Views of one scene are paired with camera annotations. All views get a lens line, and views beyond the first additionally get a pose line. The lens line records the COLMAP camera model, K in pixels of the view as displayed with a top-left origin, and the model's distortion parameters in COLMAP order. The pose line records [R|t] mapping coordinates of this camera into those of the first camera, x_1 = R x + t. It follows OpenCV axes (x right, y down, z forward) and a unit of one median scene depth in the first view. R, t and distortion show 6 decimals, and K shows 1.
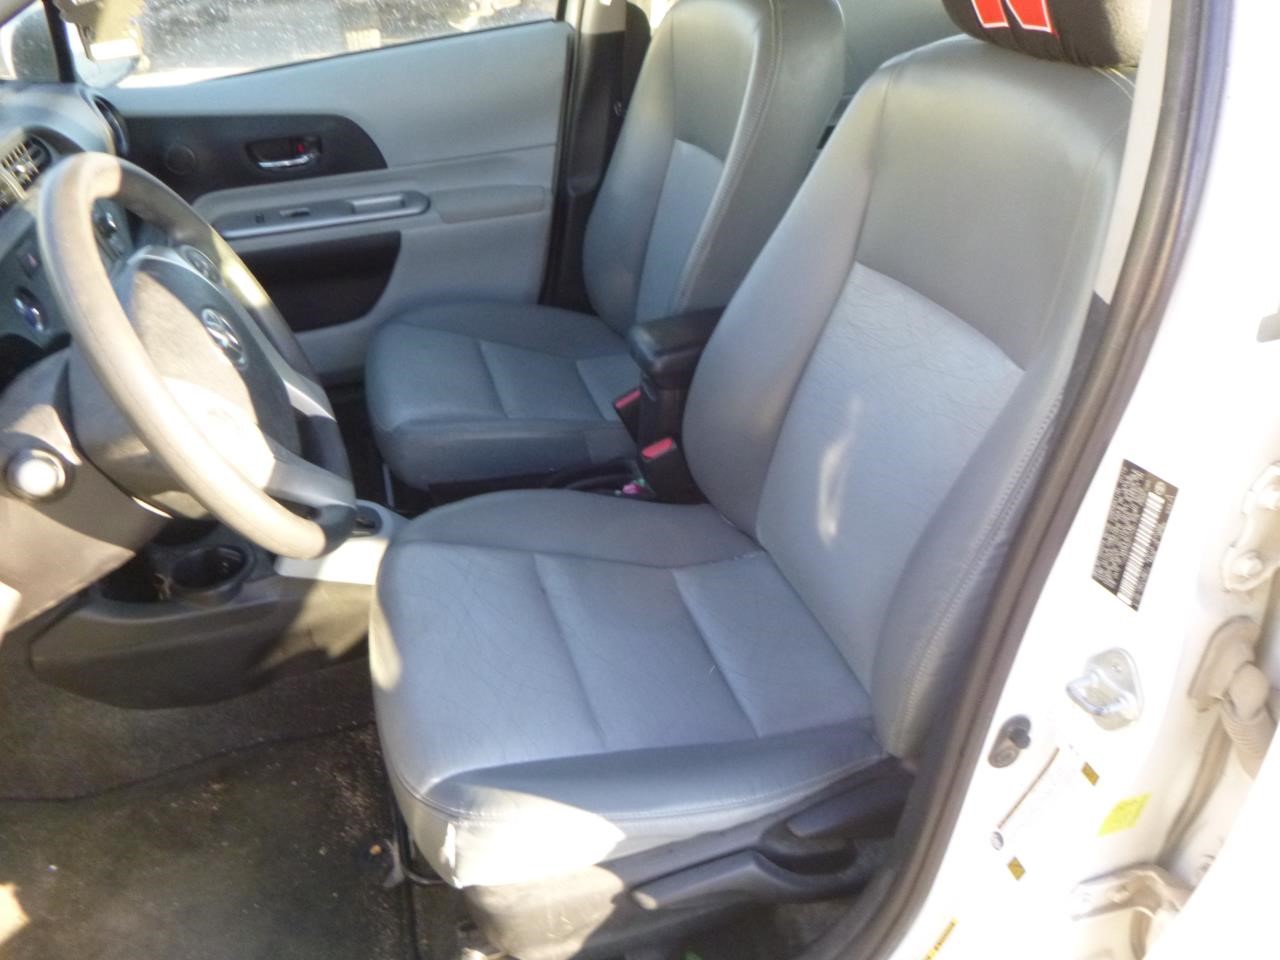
lens RADIAL K [[986.6, 0, 658.3], [0, 986.6, 475.6], [0, 0, 1]] dist [0.000154, 0.001852]
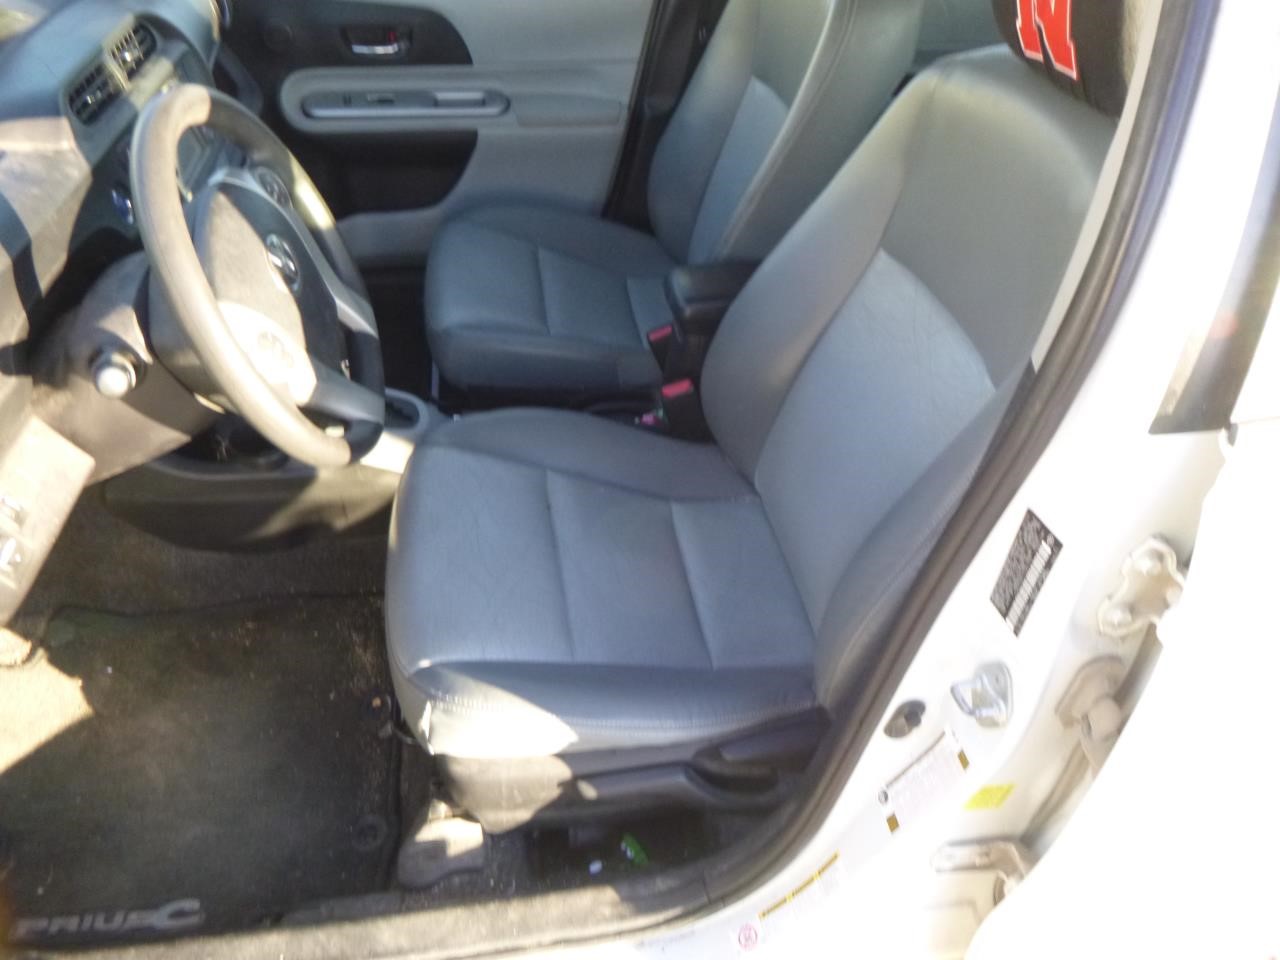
lens RADIAL K [[986.6, 0, 658.3], [0, 986.6, 475.6], [0, 0, 1]] dist [0.000154, 0.001852]
pose [[0.986299, 0.154687, -0.057318, 0.066184], [-0.146392, 0.980892, 0.128141, -0.080820], [0.076044, -0.117995, 0.990098, -0.090043]]
